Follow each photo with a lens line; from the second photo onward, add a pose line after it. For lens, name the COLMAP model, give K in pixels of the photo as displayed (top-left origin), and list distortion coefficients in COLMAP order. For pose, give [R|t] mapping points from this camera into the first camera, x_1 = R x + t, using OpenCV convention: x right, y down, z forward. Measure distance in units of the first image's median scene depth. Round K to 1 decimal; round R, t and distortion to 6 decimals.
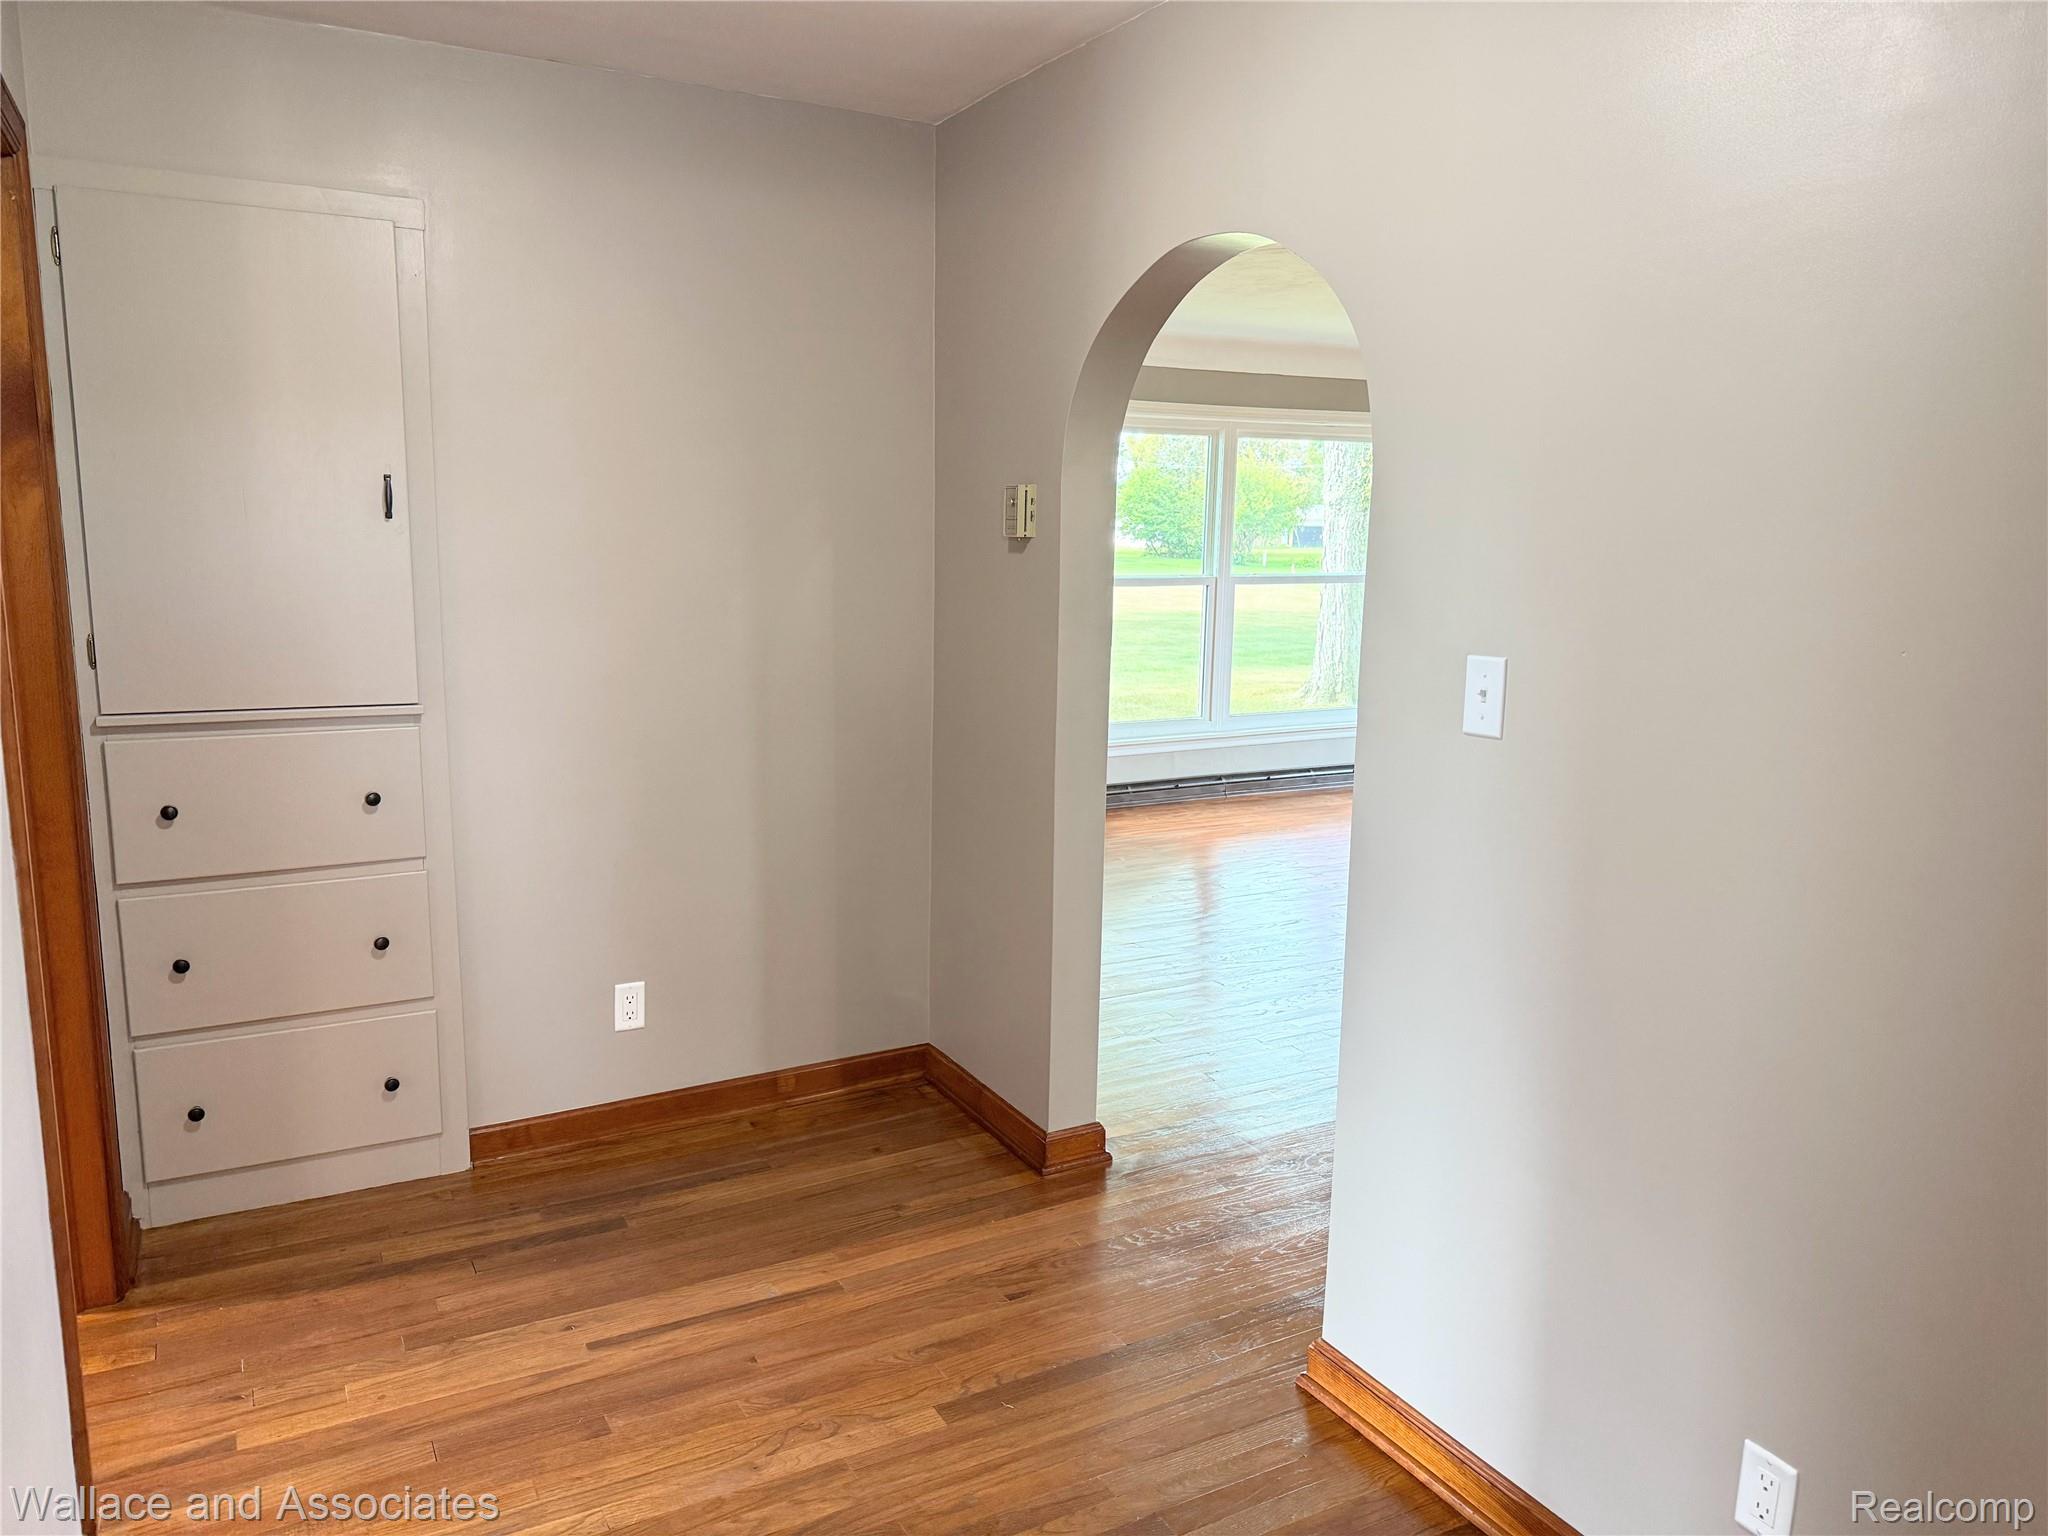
lens RADIAL K [[1439.8, 0, 1024.0], [0, 1439.8, 768.0], [0, 0, 1]] dist [0.161575, 0.000018]
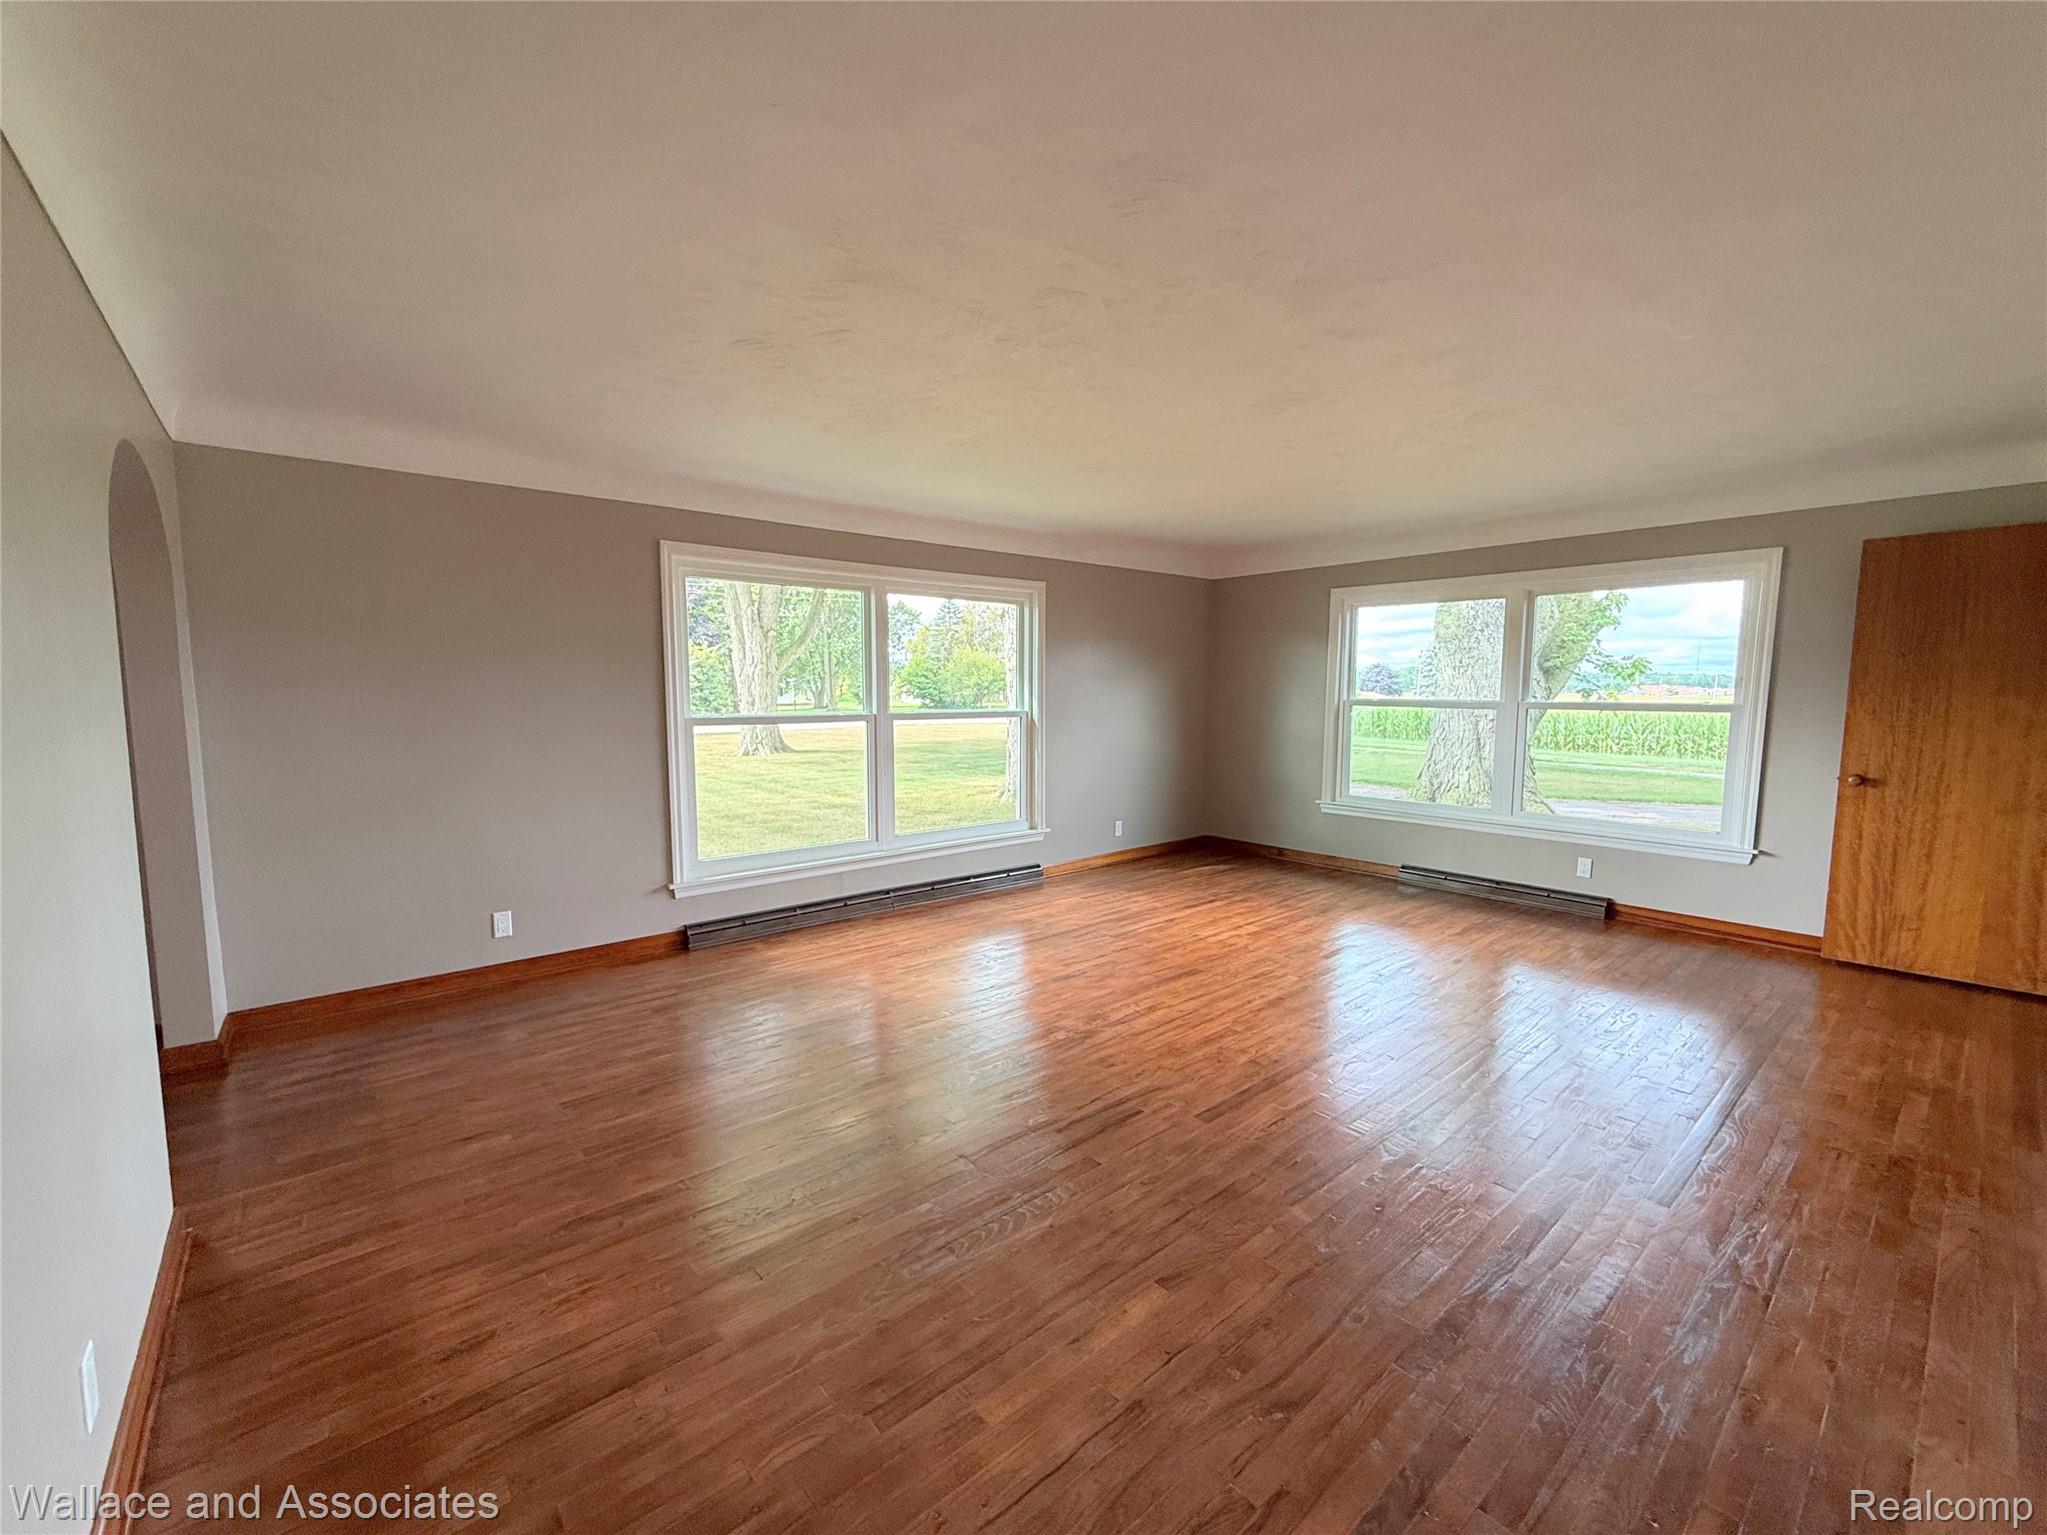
lens RADIAL K [[839.7, 0, 1023.5], [0, 839.7, 767.5], [0, 0, 1]] dist [0.001285, 0.000081]
pose [[0.980502, -0.032983, 0.193722, 0.114686], [0.047527, 0.996350, -0.070912, -0.037814], [-0.190676, 0.078736, 0.978490, 0.333891]]
